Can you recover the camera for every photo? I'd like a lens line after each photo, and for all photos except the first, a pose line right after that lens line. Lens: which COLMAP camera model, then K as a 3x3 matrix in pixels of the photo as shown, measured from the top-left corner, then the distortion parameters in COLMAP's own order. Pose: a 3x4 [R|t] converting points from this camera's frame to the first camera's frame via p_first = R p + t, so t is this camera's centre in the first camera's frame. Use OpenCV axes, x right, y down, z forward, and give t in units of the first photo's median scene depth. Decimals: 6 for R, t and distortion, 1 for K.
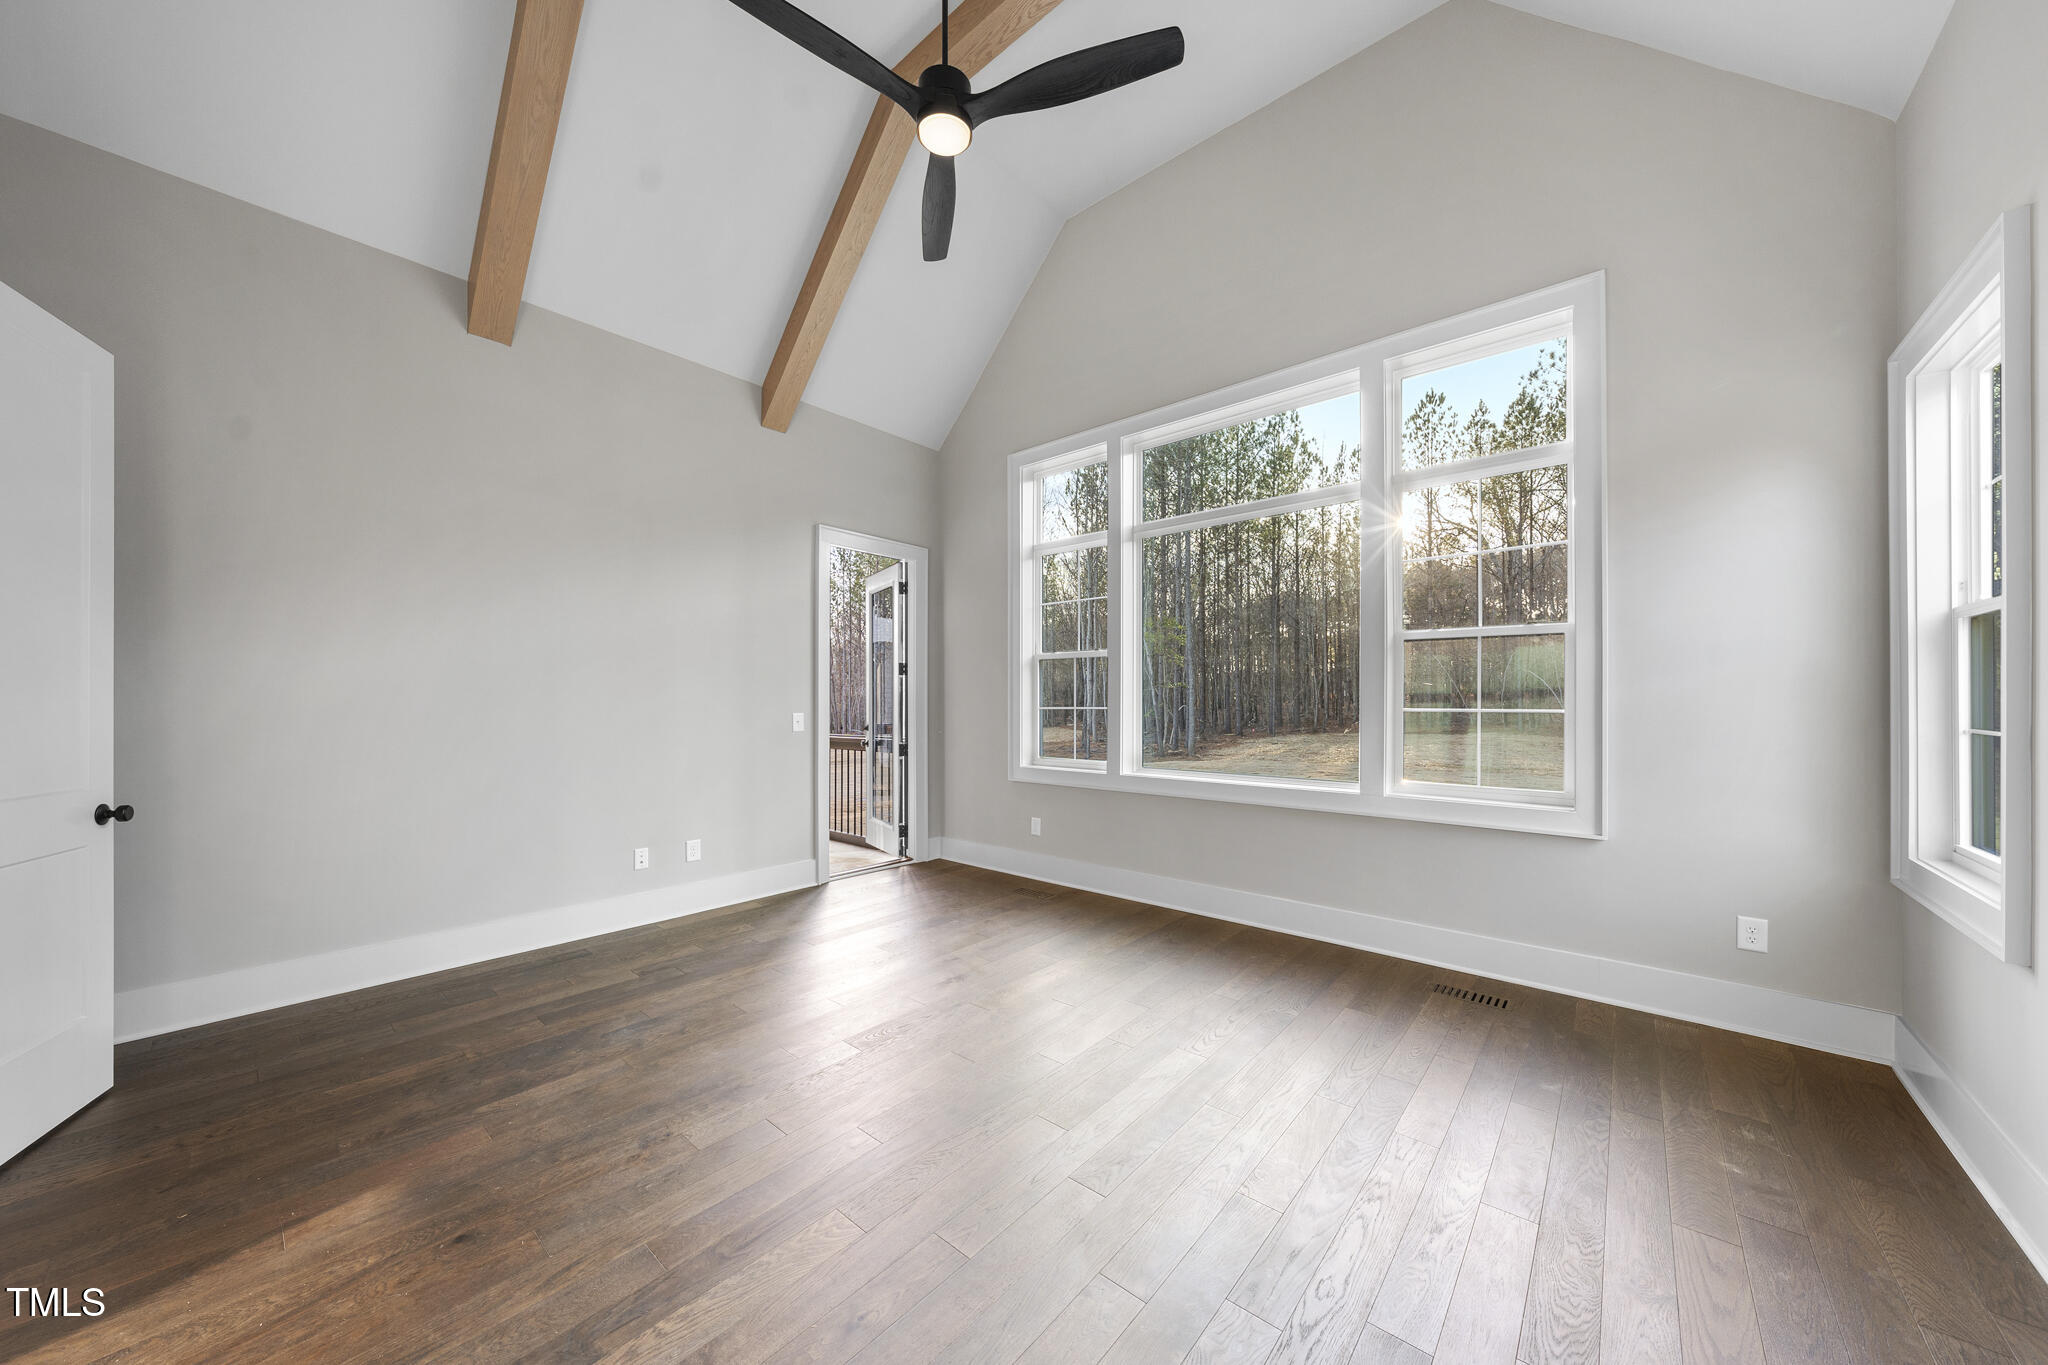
lens RADIAL K [[694.2, 0, 1054.1], [0, 694.2, 697.9], [0, 0, 1]] dist [-0.002340, 0.000024]
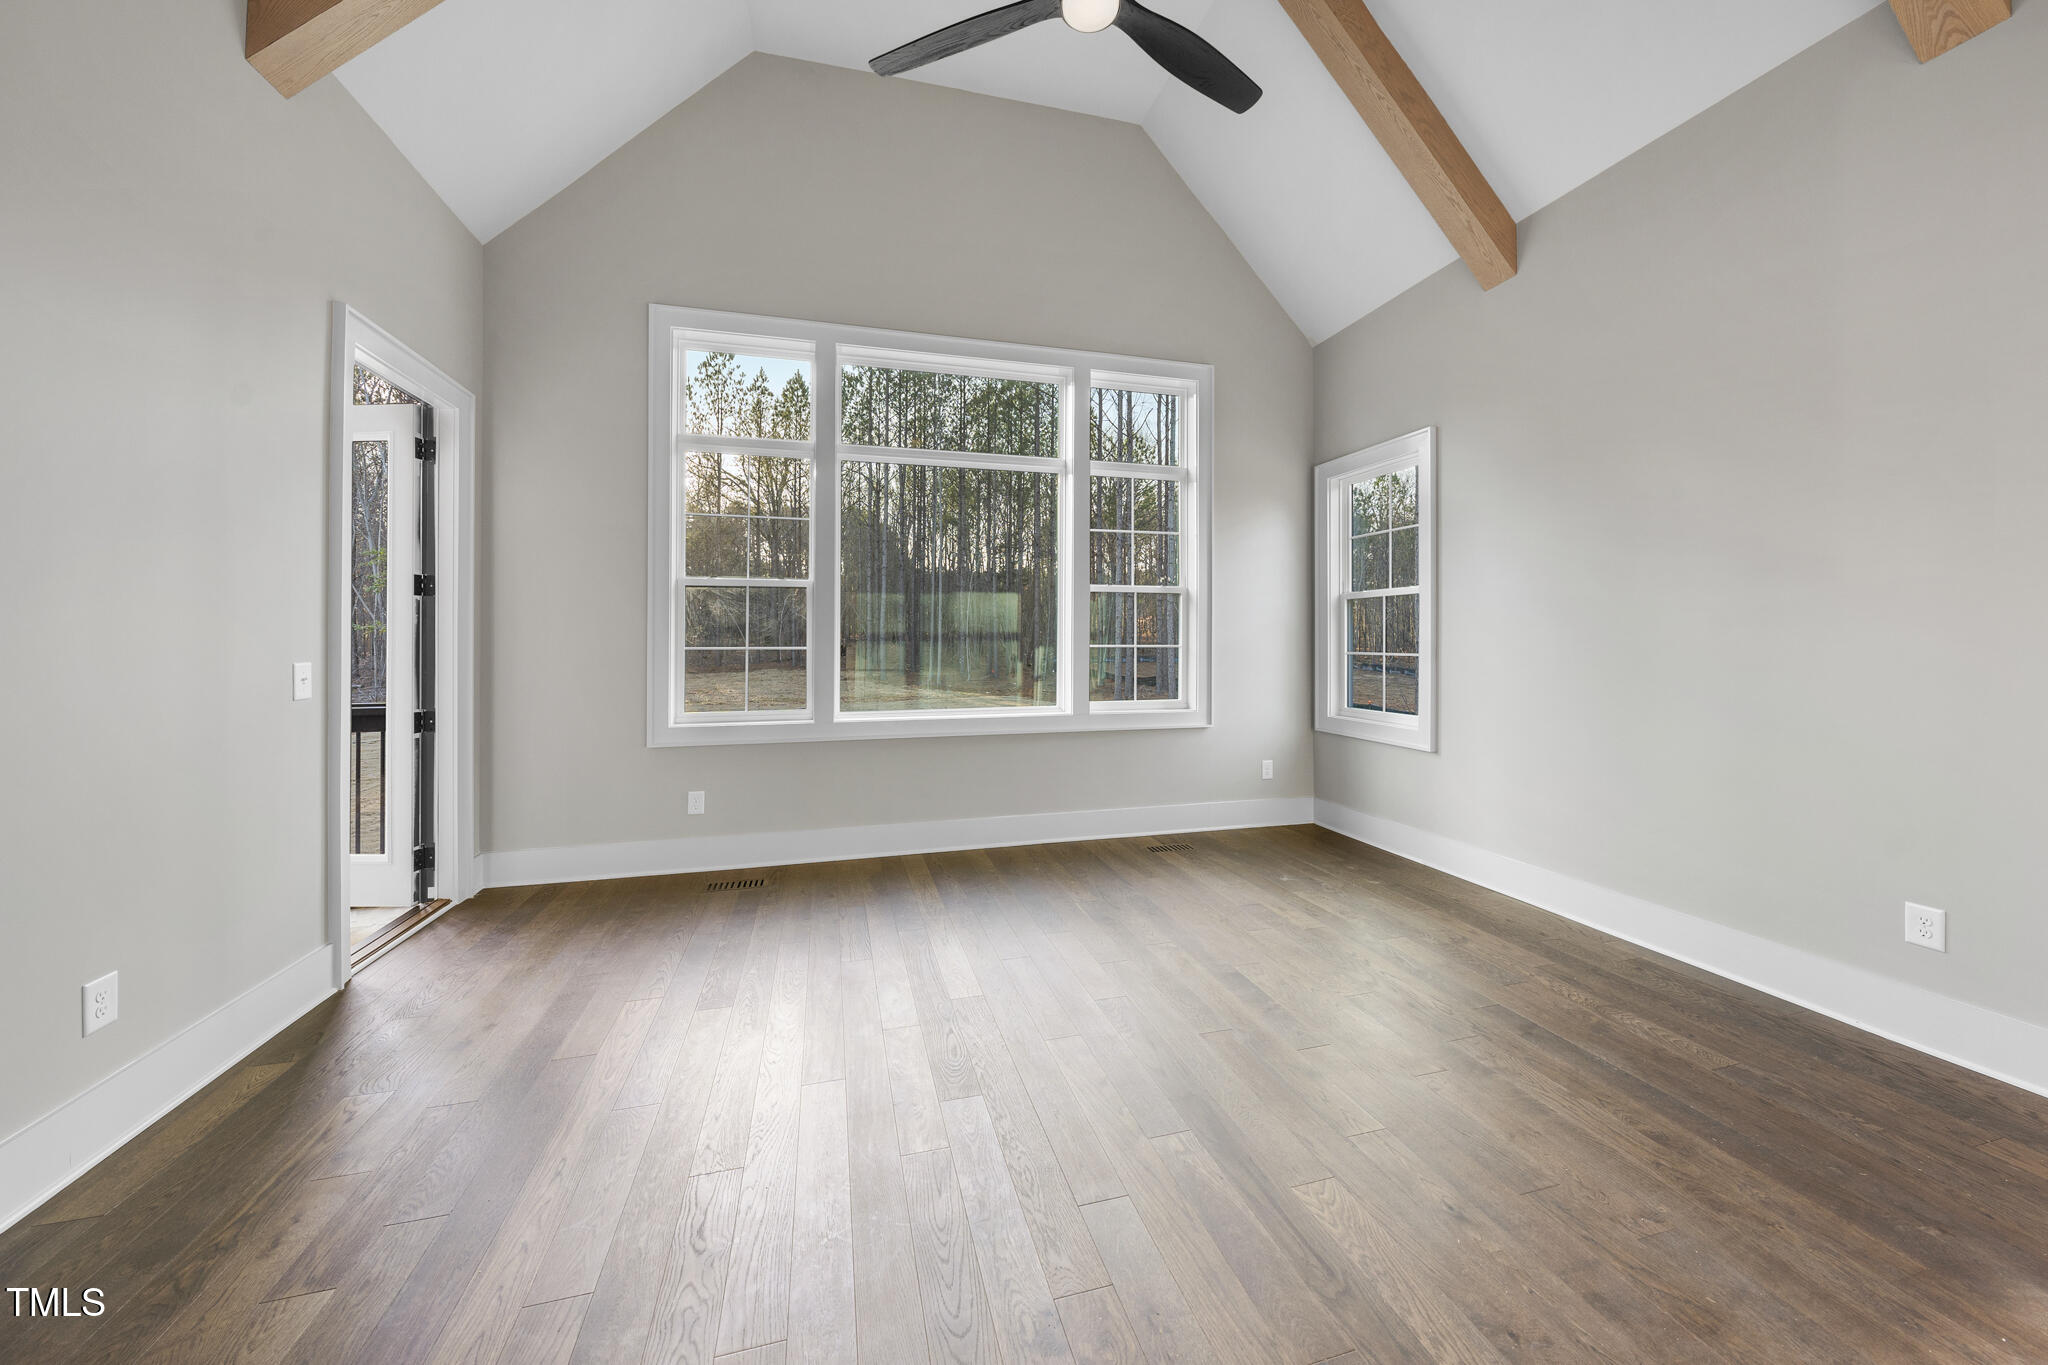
lens RADIAL K [[694.2, 0, 1015.7], [0, 694.2, 653.0], [0, 0, 1]] dist [-0.002340, 0.000024]
pose [[0.580489, -0.014037, 0.814147, -0.437868], [-0.001594, 0.999830, 0.018375, 0.005083], [-0.814267, -0.011964, 0.580367, 0.267954]]
